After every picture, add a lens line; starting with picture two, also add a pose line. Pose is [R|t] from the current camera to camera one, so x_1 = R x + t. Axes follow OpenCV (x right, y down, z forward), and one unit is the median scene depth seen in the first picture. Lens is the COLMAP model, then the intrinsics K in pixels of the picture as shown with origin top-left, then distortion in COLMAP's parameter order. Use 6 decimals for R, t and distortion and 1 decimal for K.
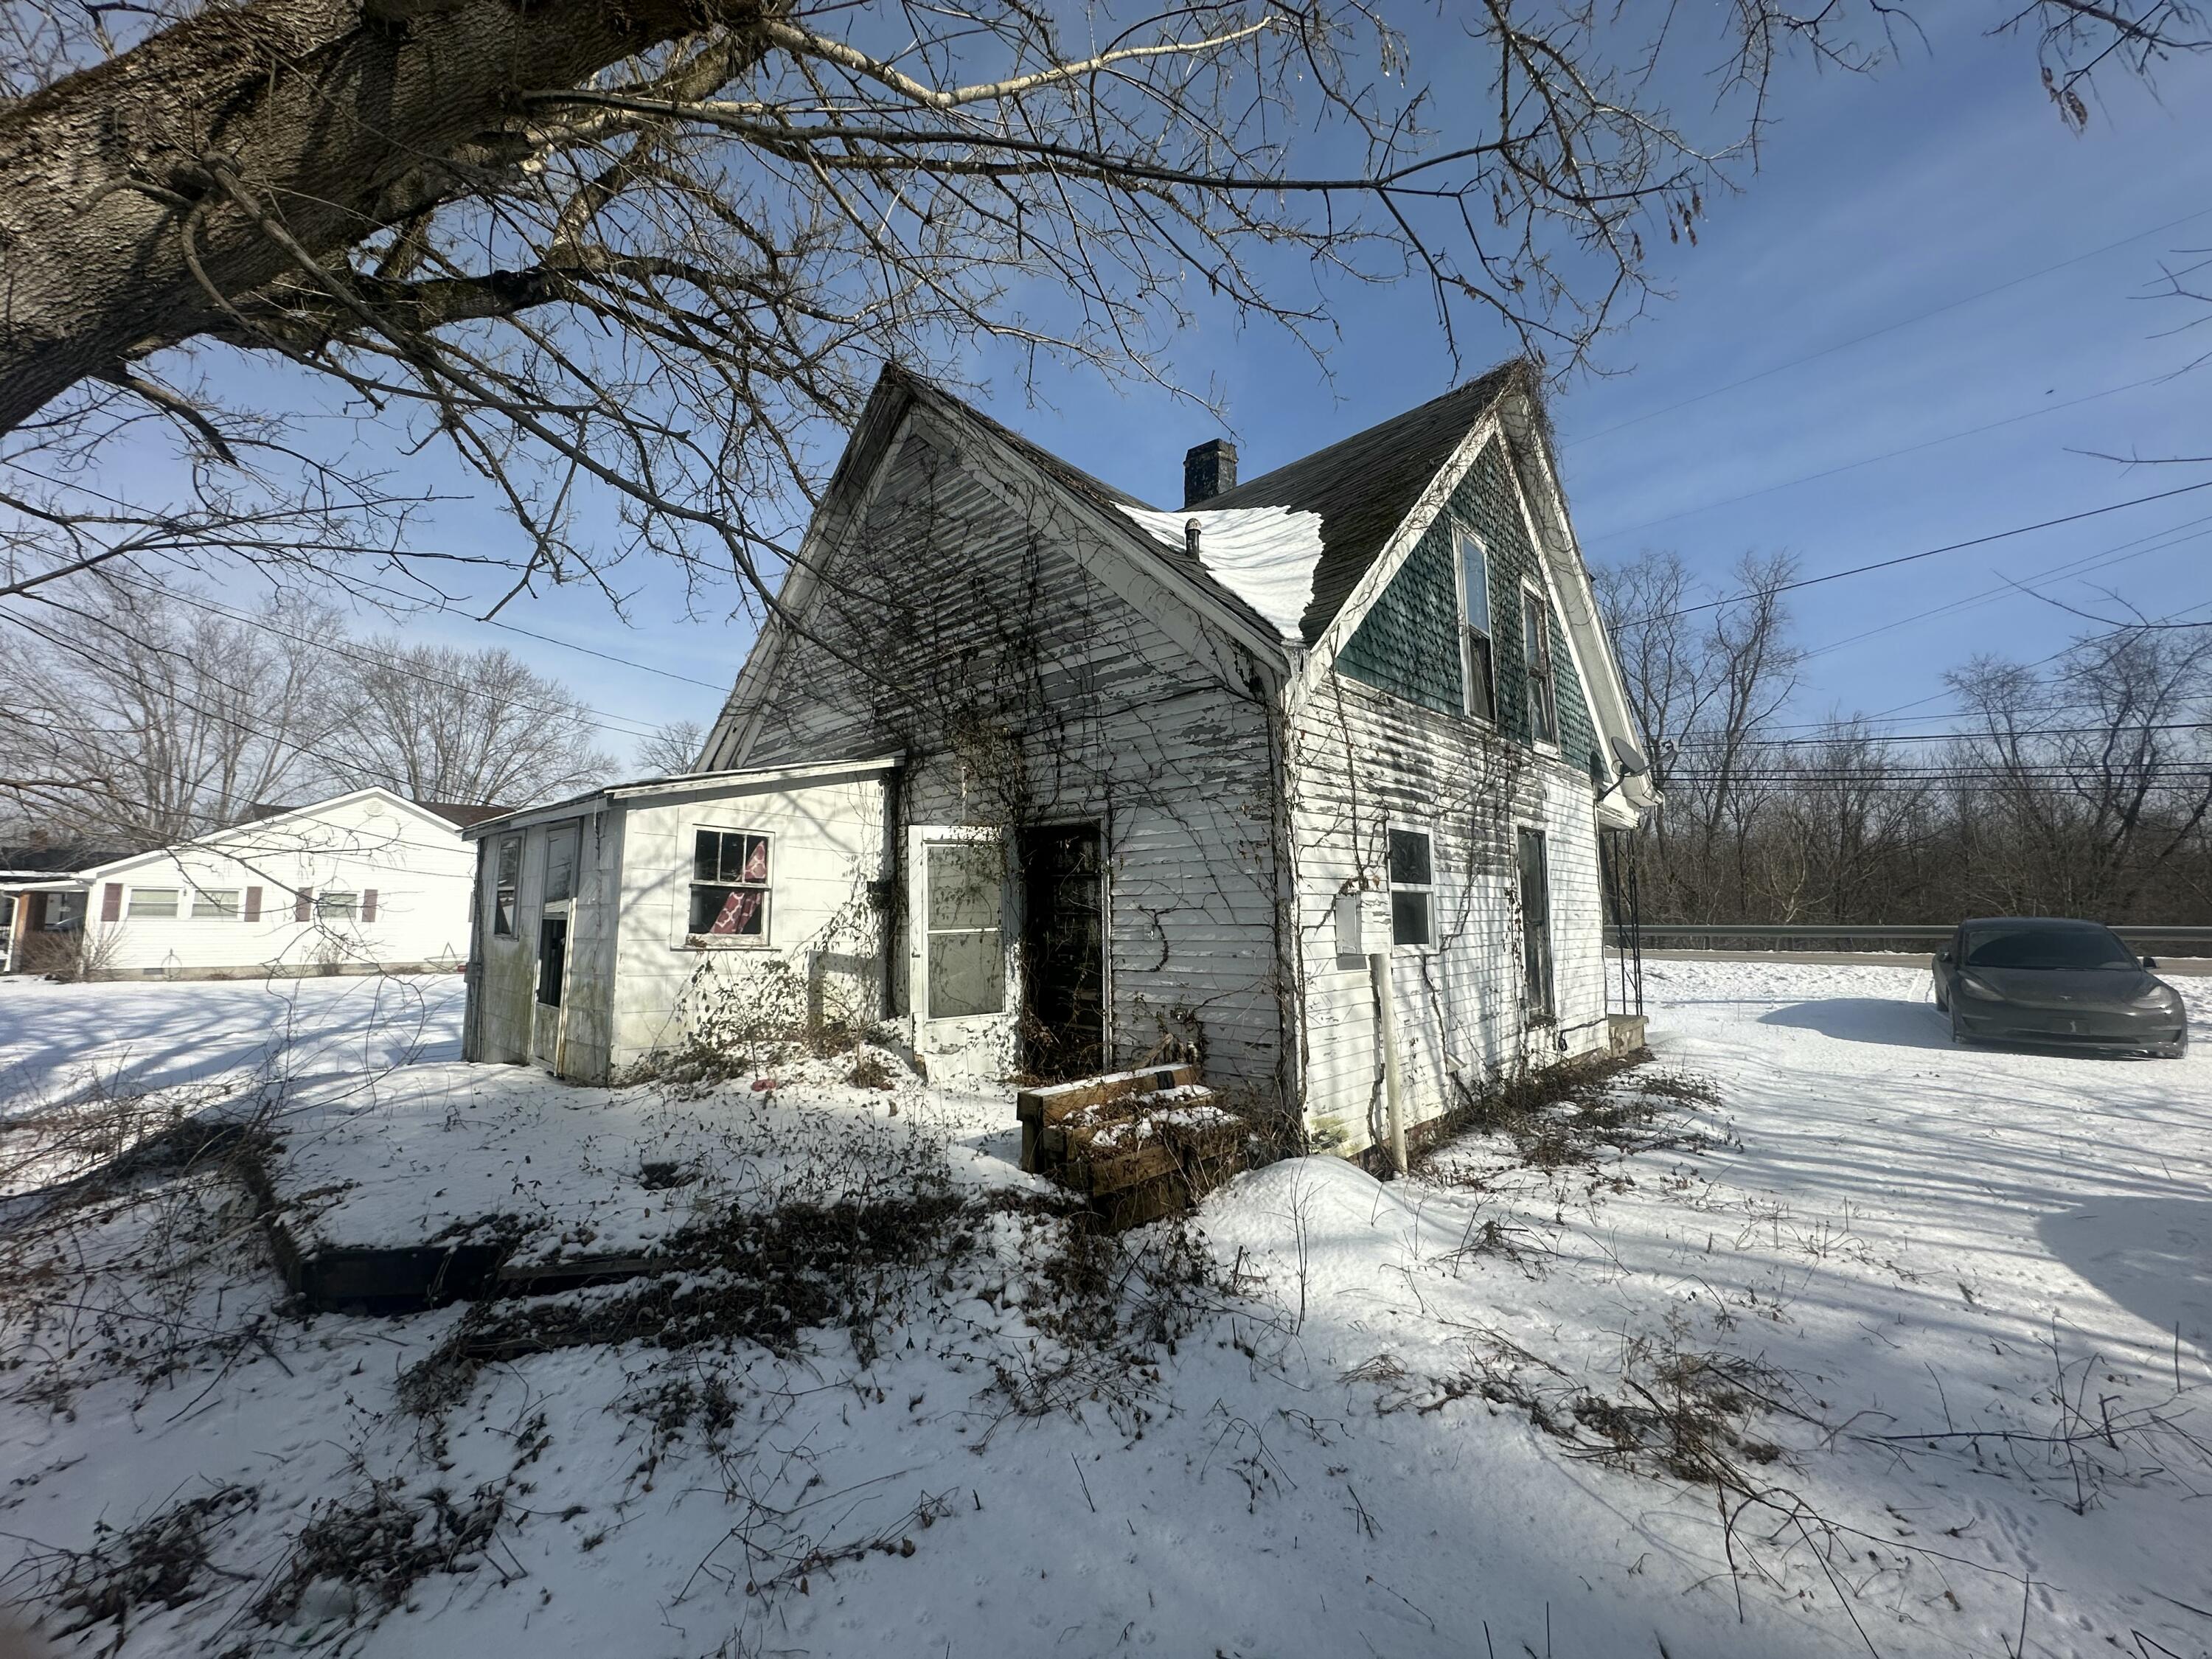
lens RADIAL K [[887.7, 0, 1105.4], [0, 887.7, 830.3], [0, 0, 1]] dist [-0.001355, -0.000039]
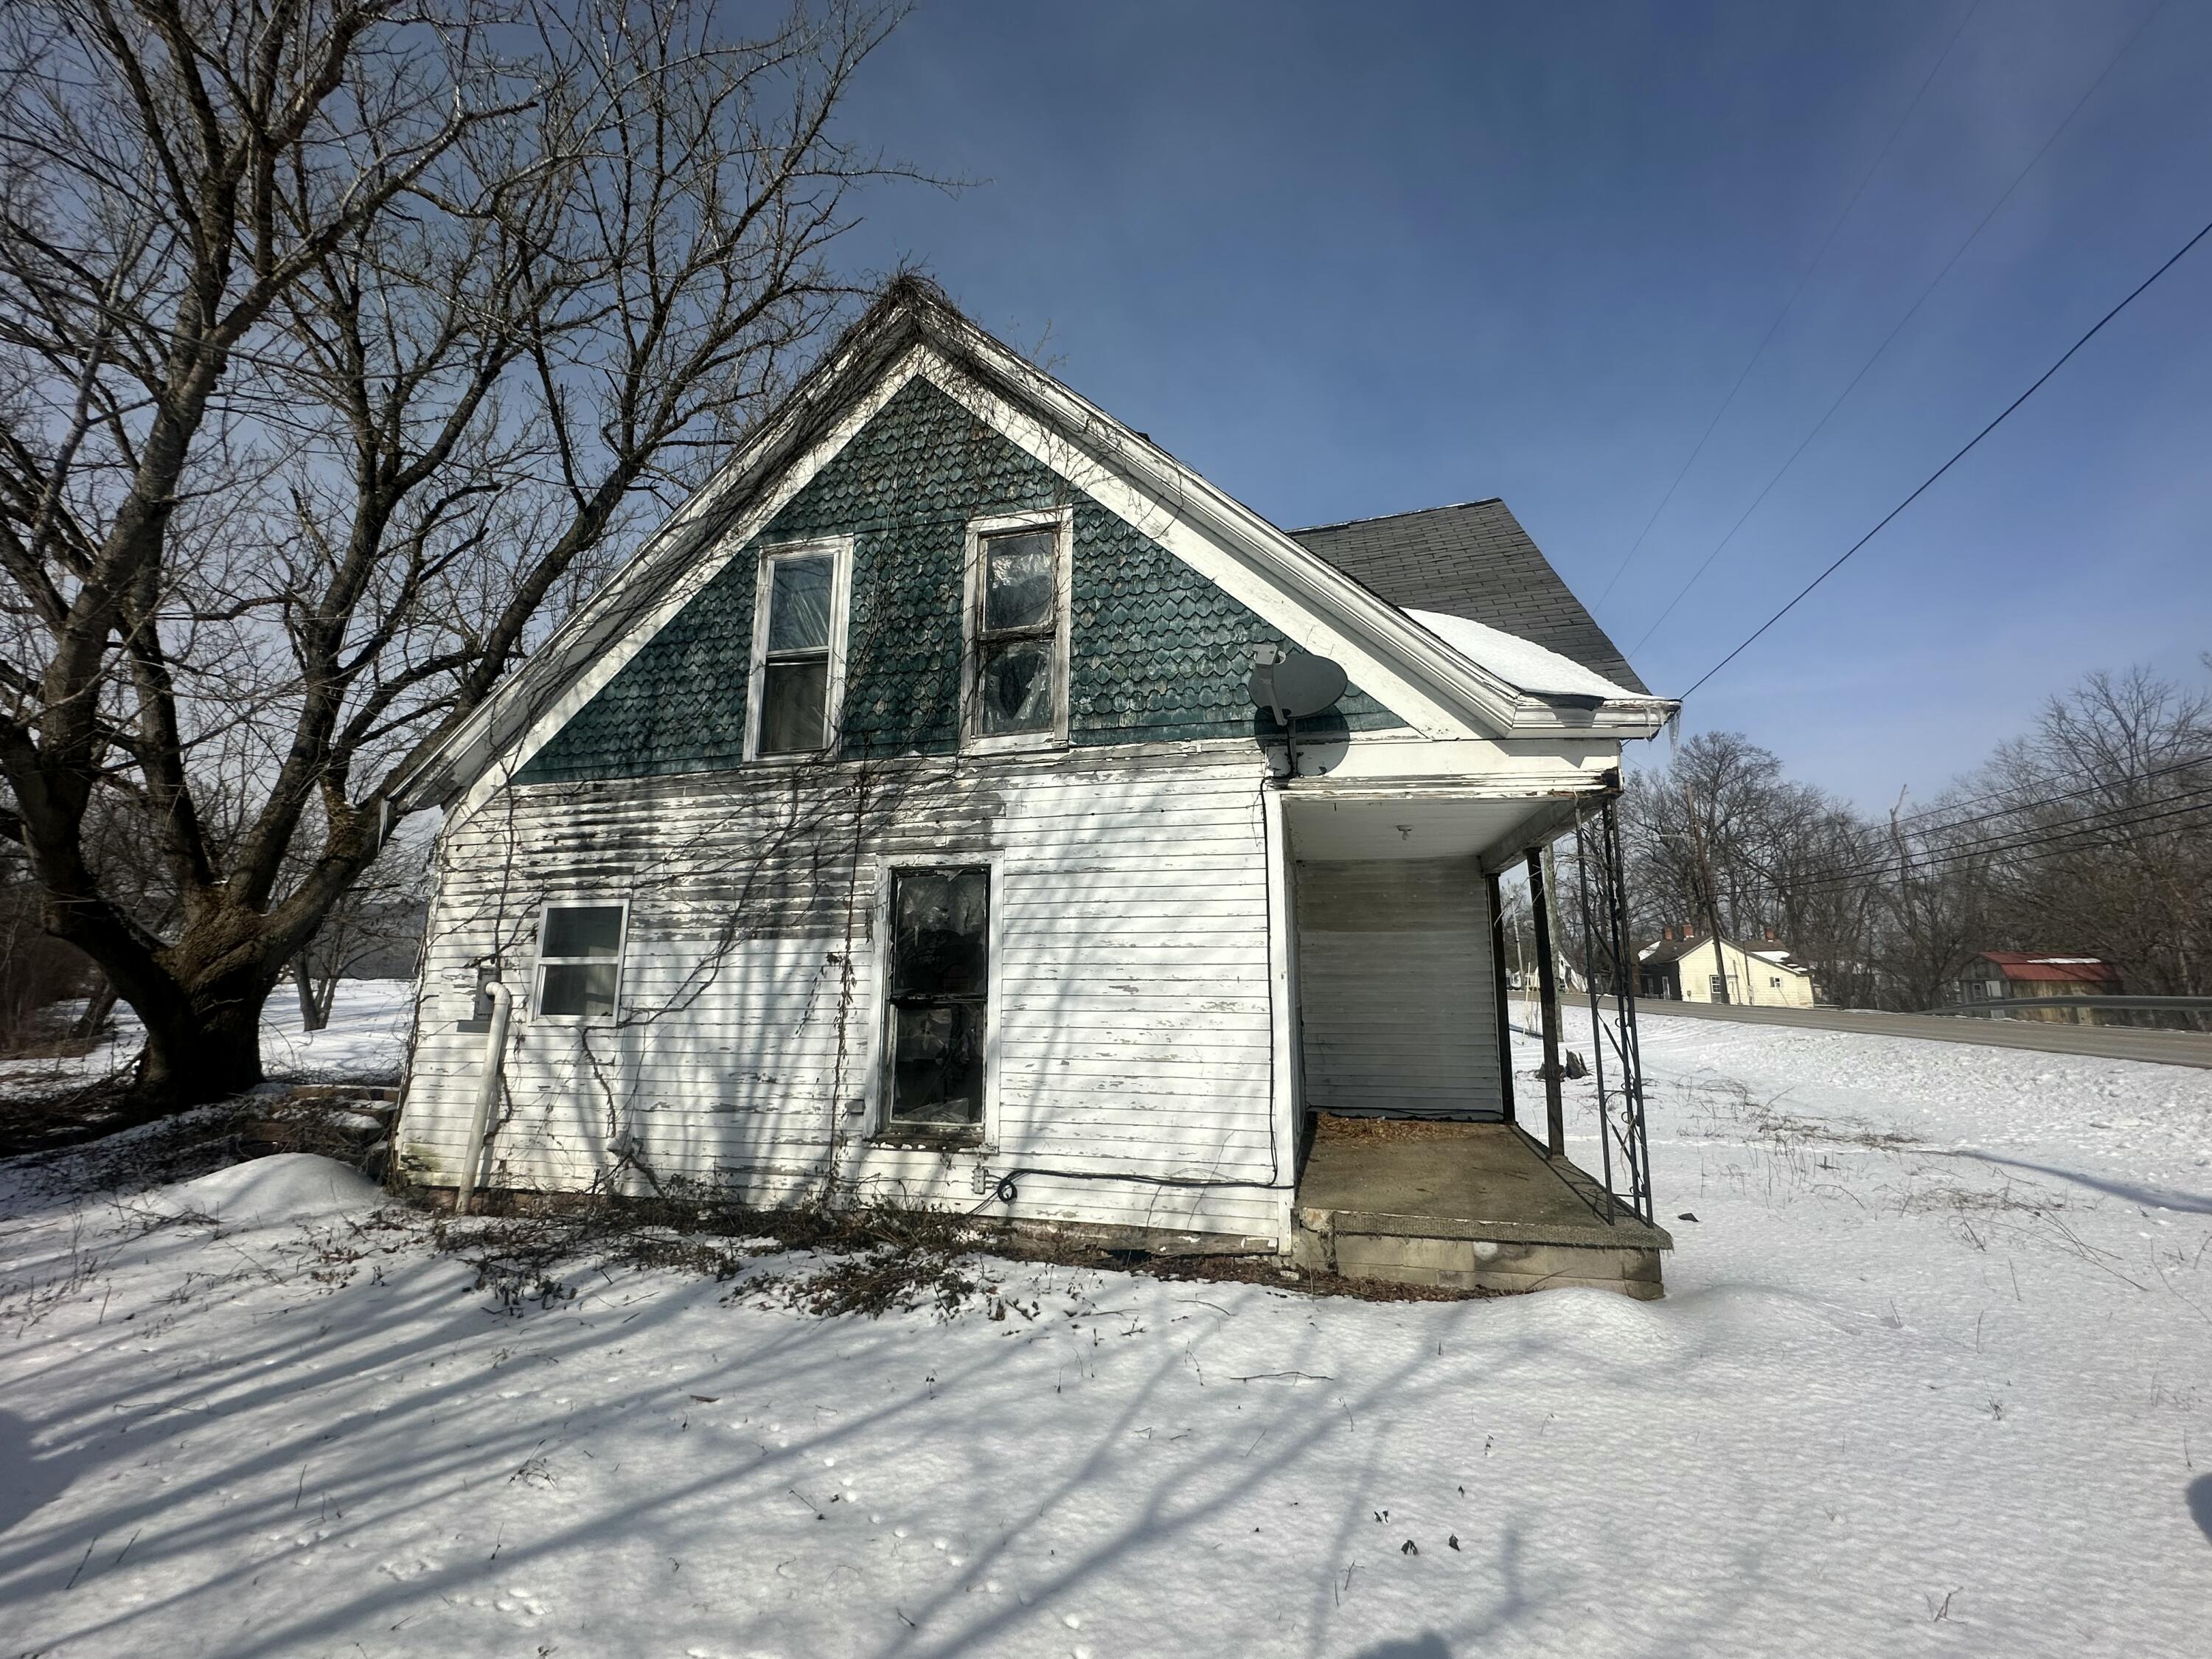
lens RADIAL K [[887.7, 0, 1110.3], [0, 887.7, 827.2], [0, 0, 1]] dist [-0.001355, -0.000039]
pose [[0.484573, -0.152005, -0.861443, 1.501951], [0.083523, 0.988327, -0.127412, 0.090196], [0.870754, -0.010210, 0.491612, 0.982036]]
